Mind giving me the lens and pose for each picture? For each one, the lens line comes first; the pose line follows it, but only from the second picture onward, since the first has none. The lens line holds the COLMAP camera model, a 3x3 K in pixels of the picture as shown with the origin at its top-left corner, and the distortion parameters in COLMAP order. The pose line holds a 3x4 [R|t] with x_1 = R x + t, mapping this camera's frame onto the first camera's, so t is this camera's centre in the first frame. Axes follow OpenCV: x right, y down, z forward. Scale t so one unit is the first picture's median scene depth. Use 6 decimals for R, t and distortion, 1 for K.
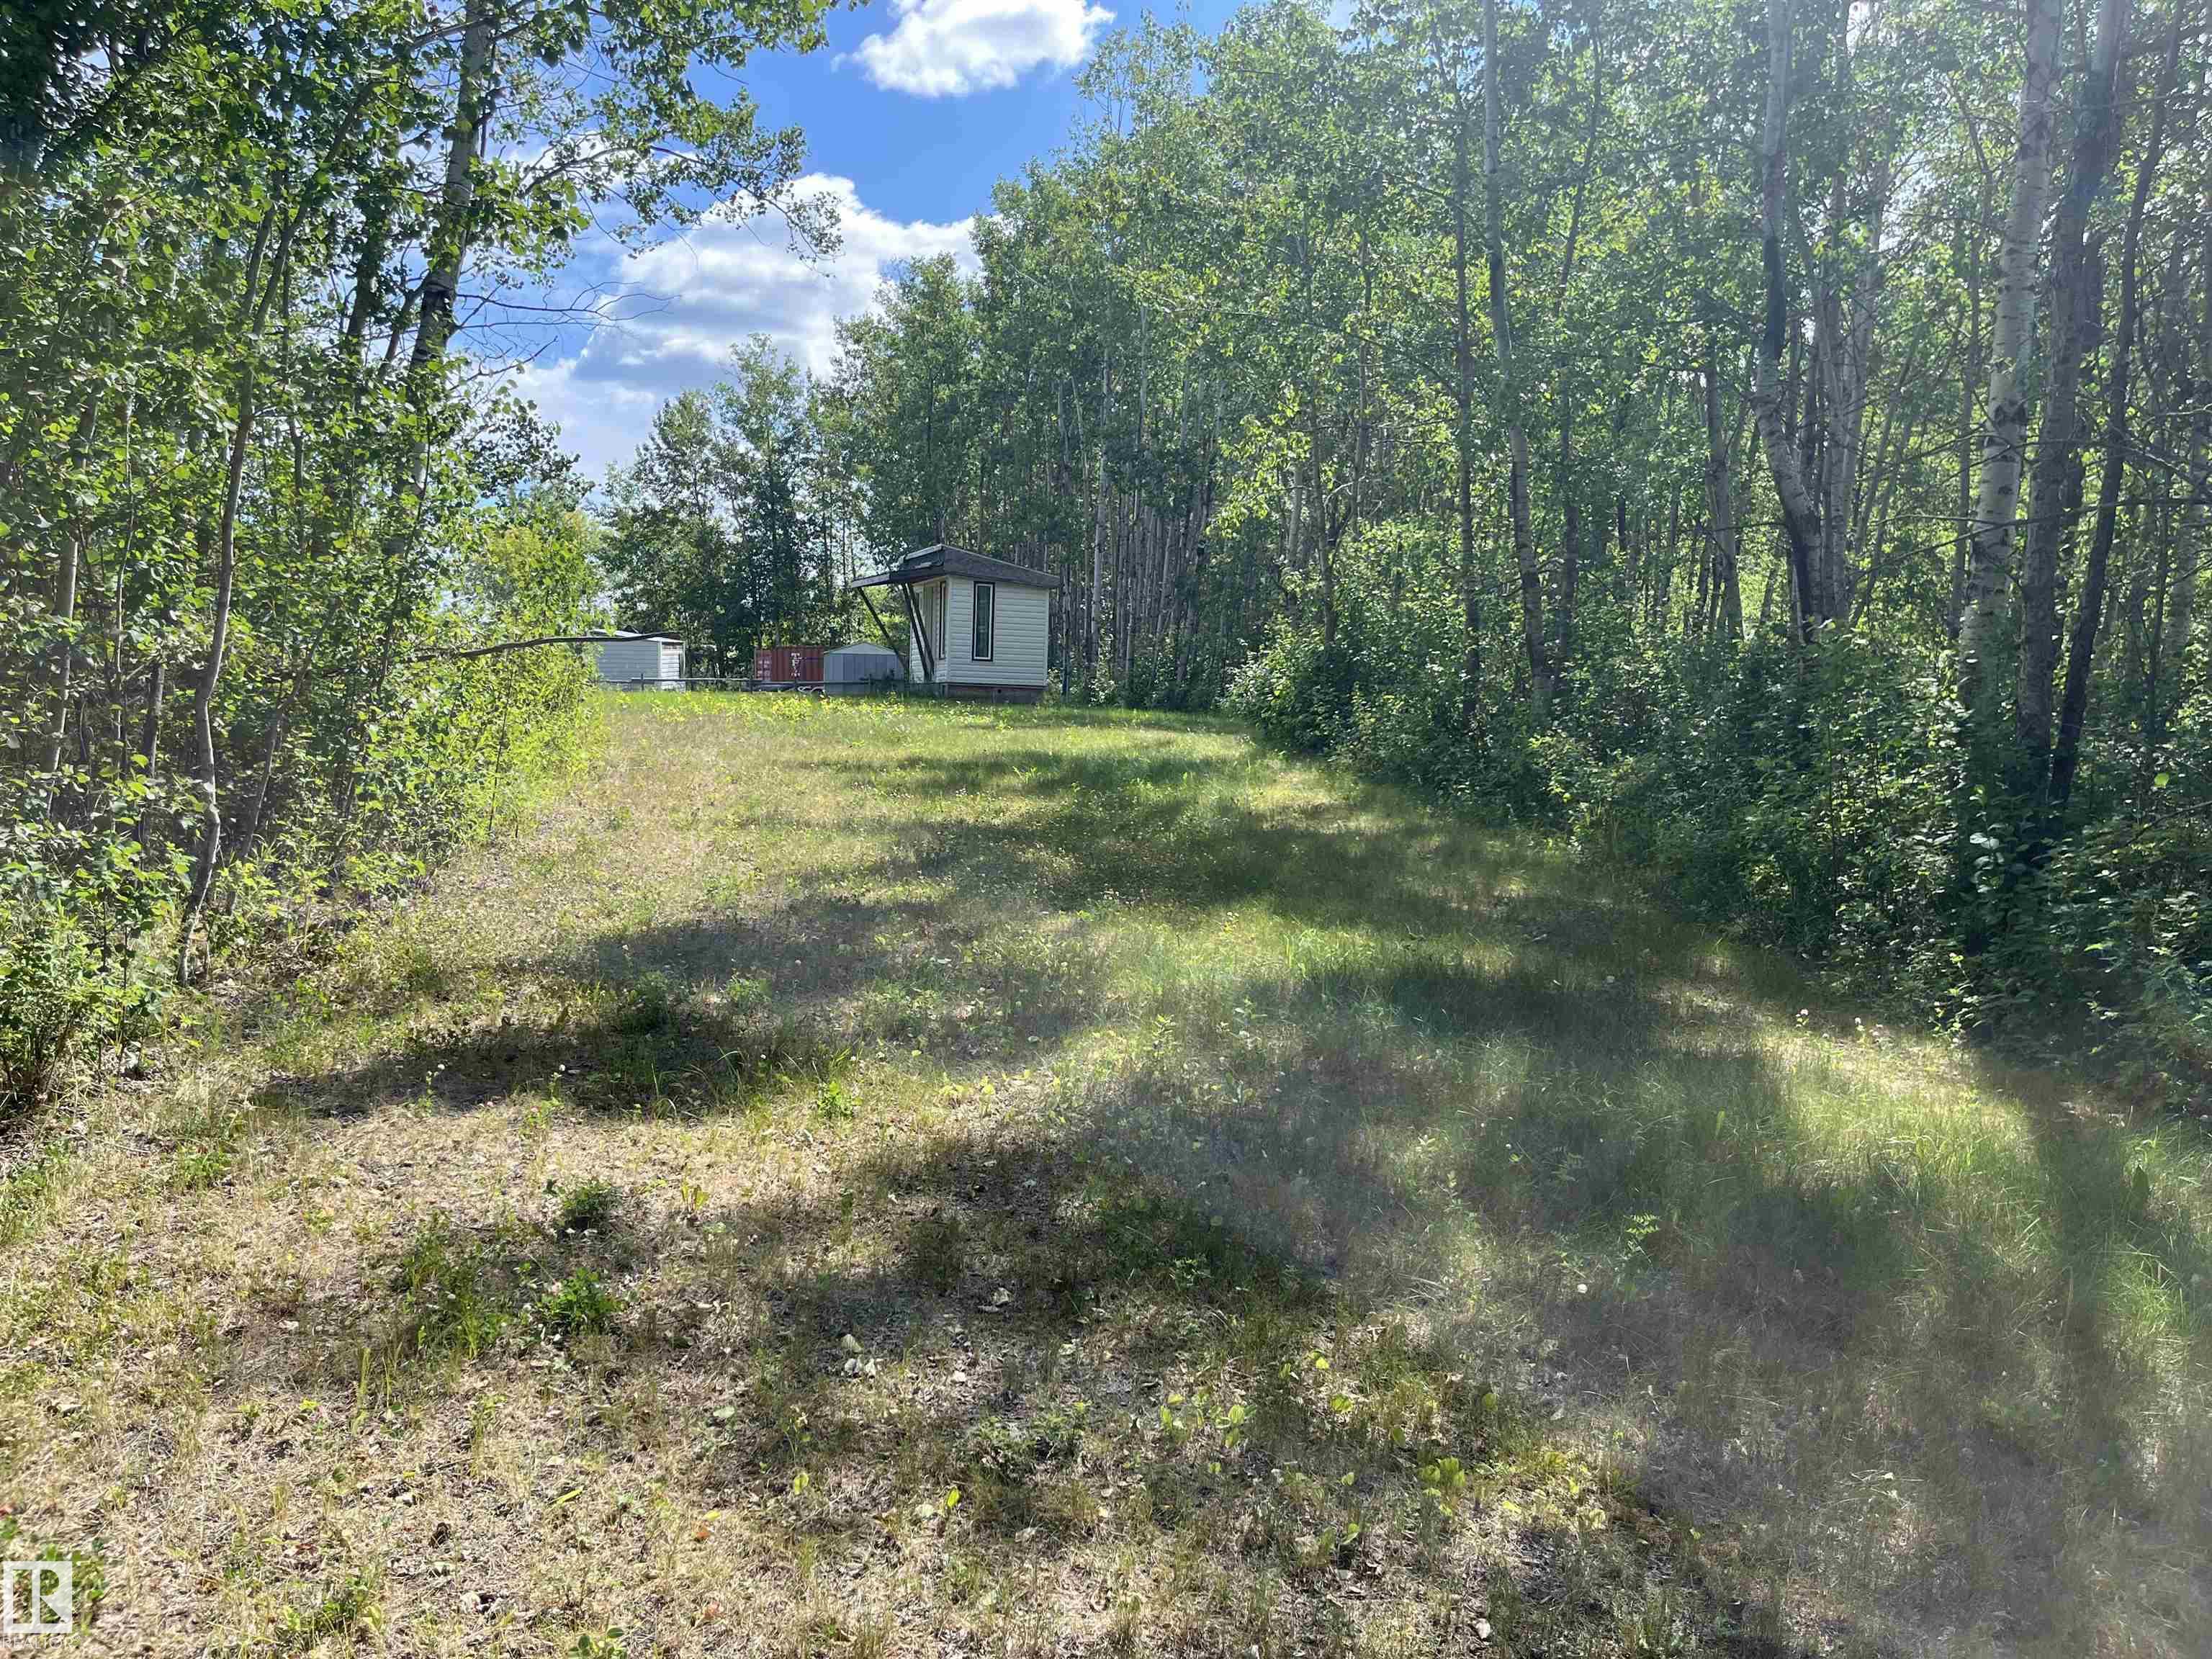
lens RADIAL K [[1739.3, 0, 1106.0], [0, 1739.3, 829.5], [0, 0, 1]] dist [0.011956, -0.084706]
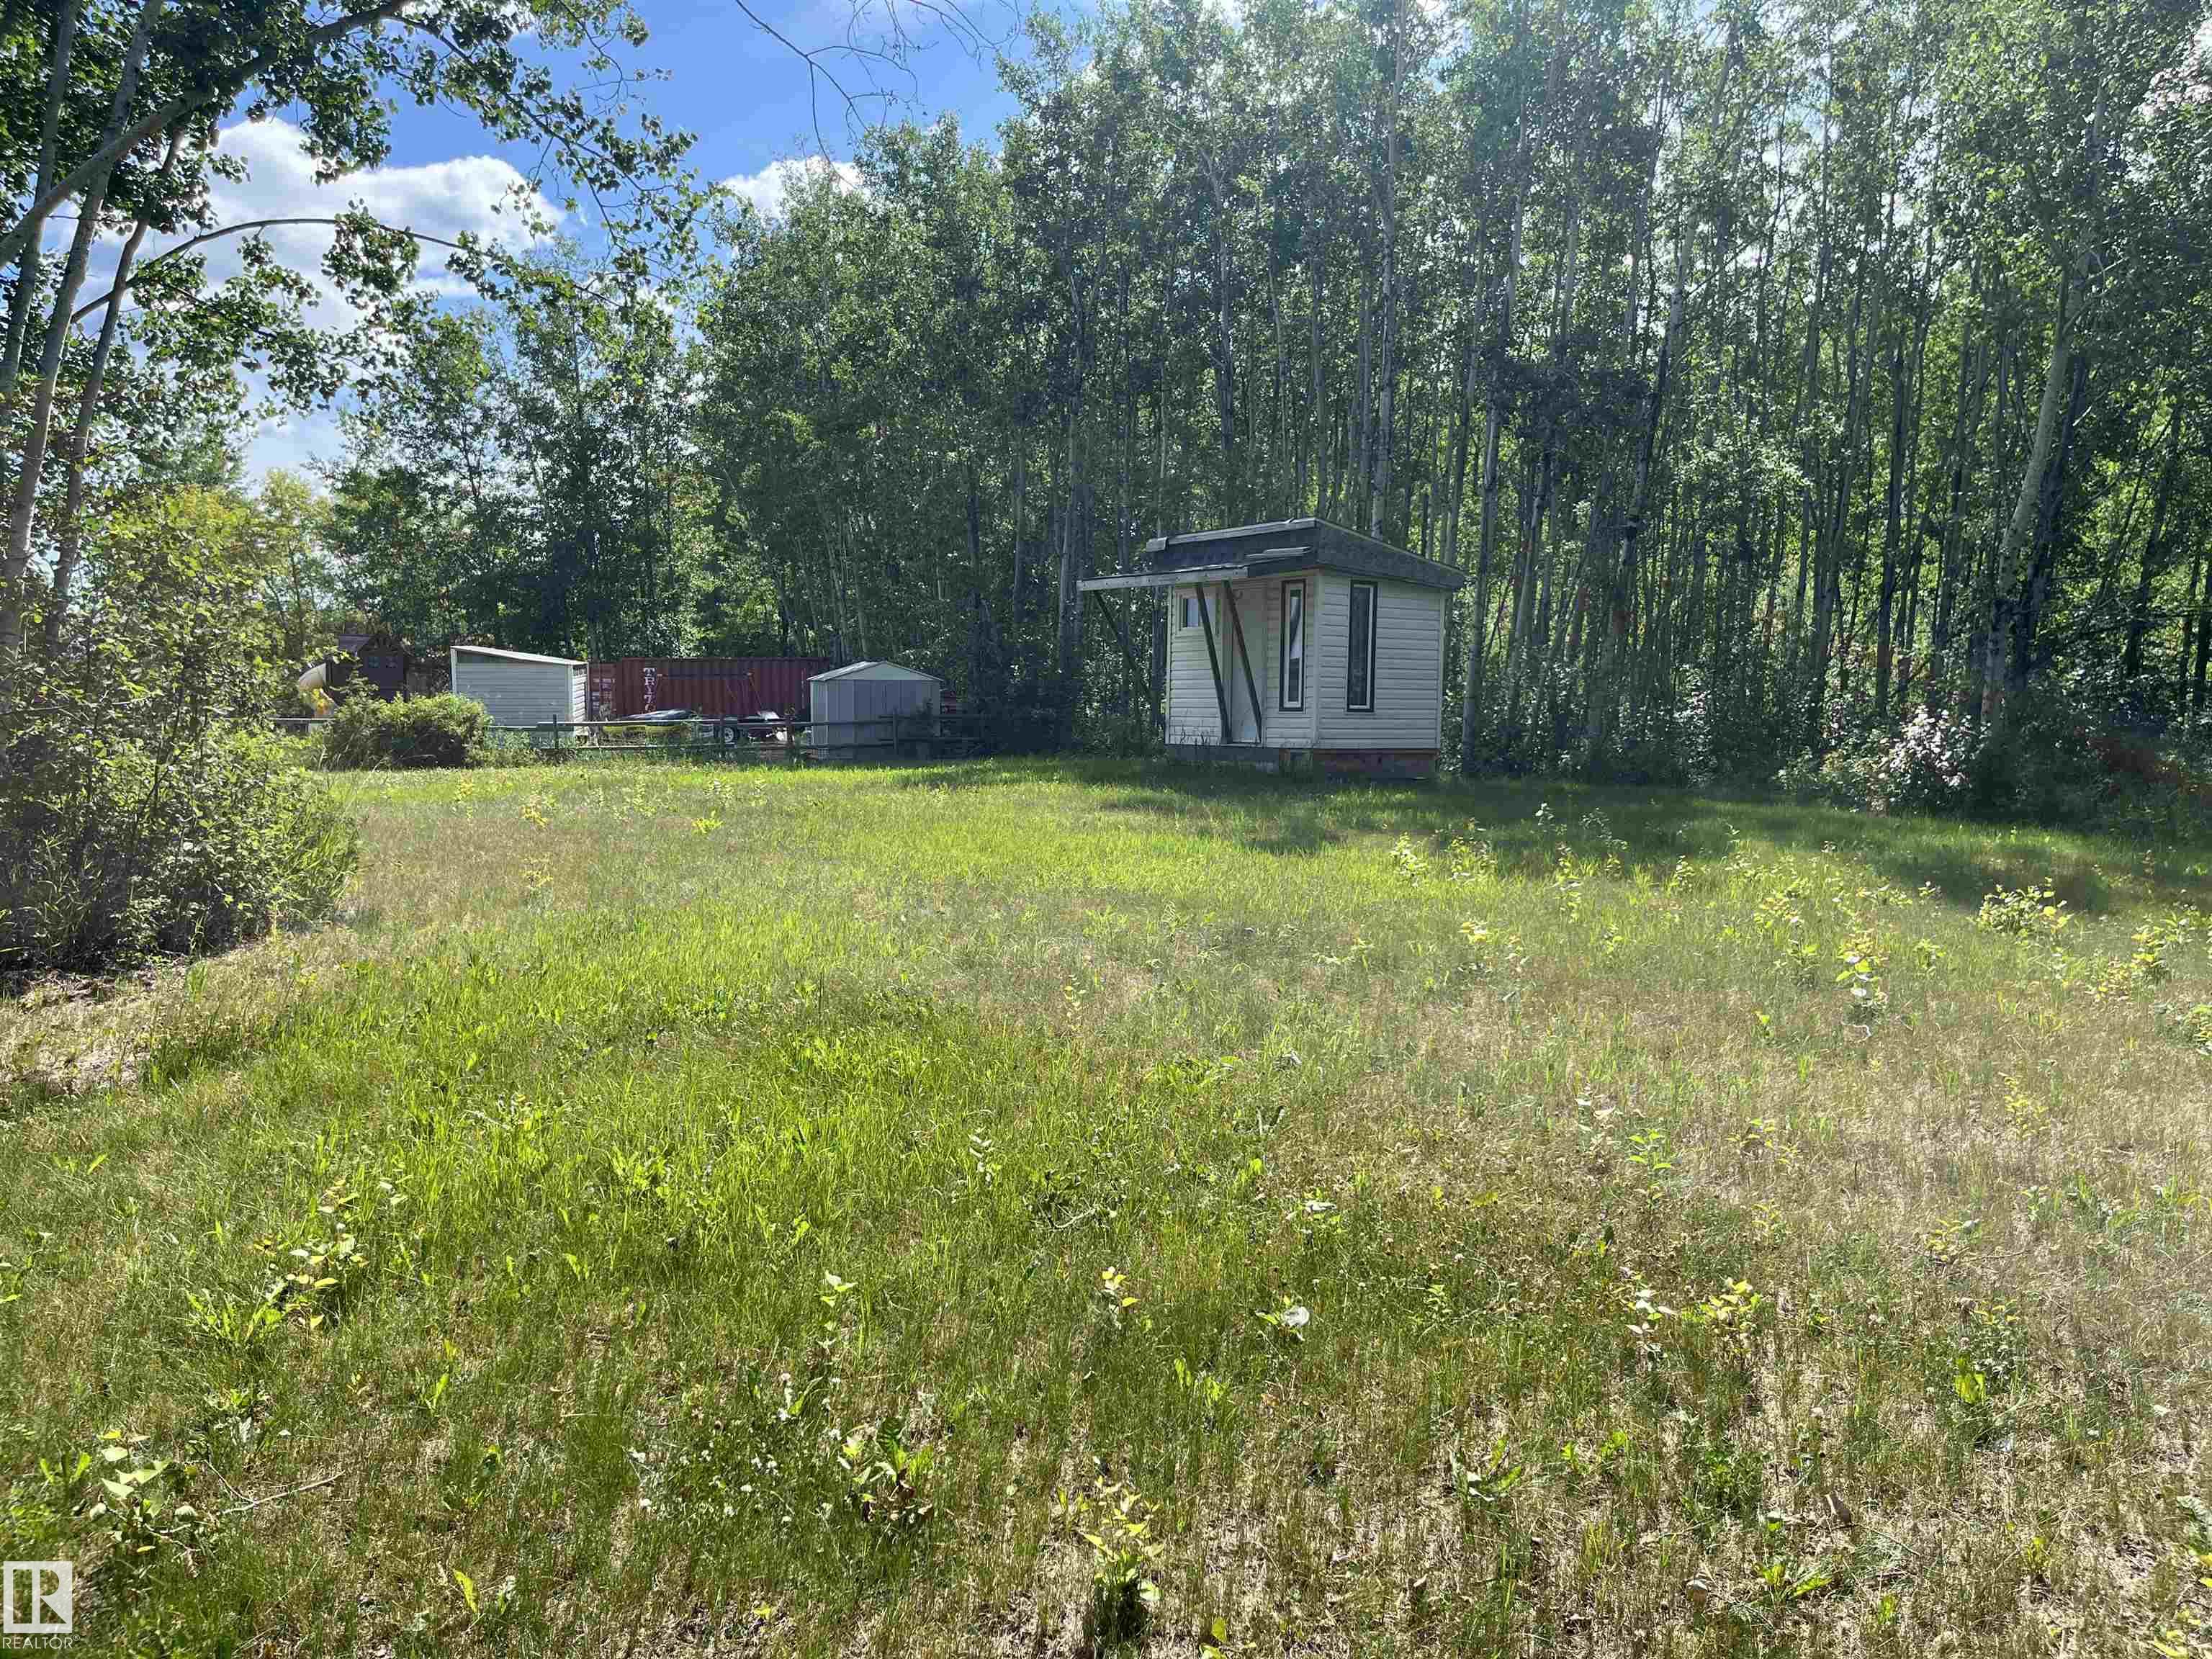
lens RADIAL K [[1739.3, 0, 1106.0], [0, 1739.3, 829.5], [0, 0, 1]] dist [0.011956, -0.084706]
pose [[0.971992, -0.028556, 0.233272, -0.150496], [0.026607, 0.999580, 0.011497, -0.032554], [-0.233503, -0.004968, 0.972343, 0.214503]]
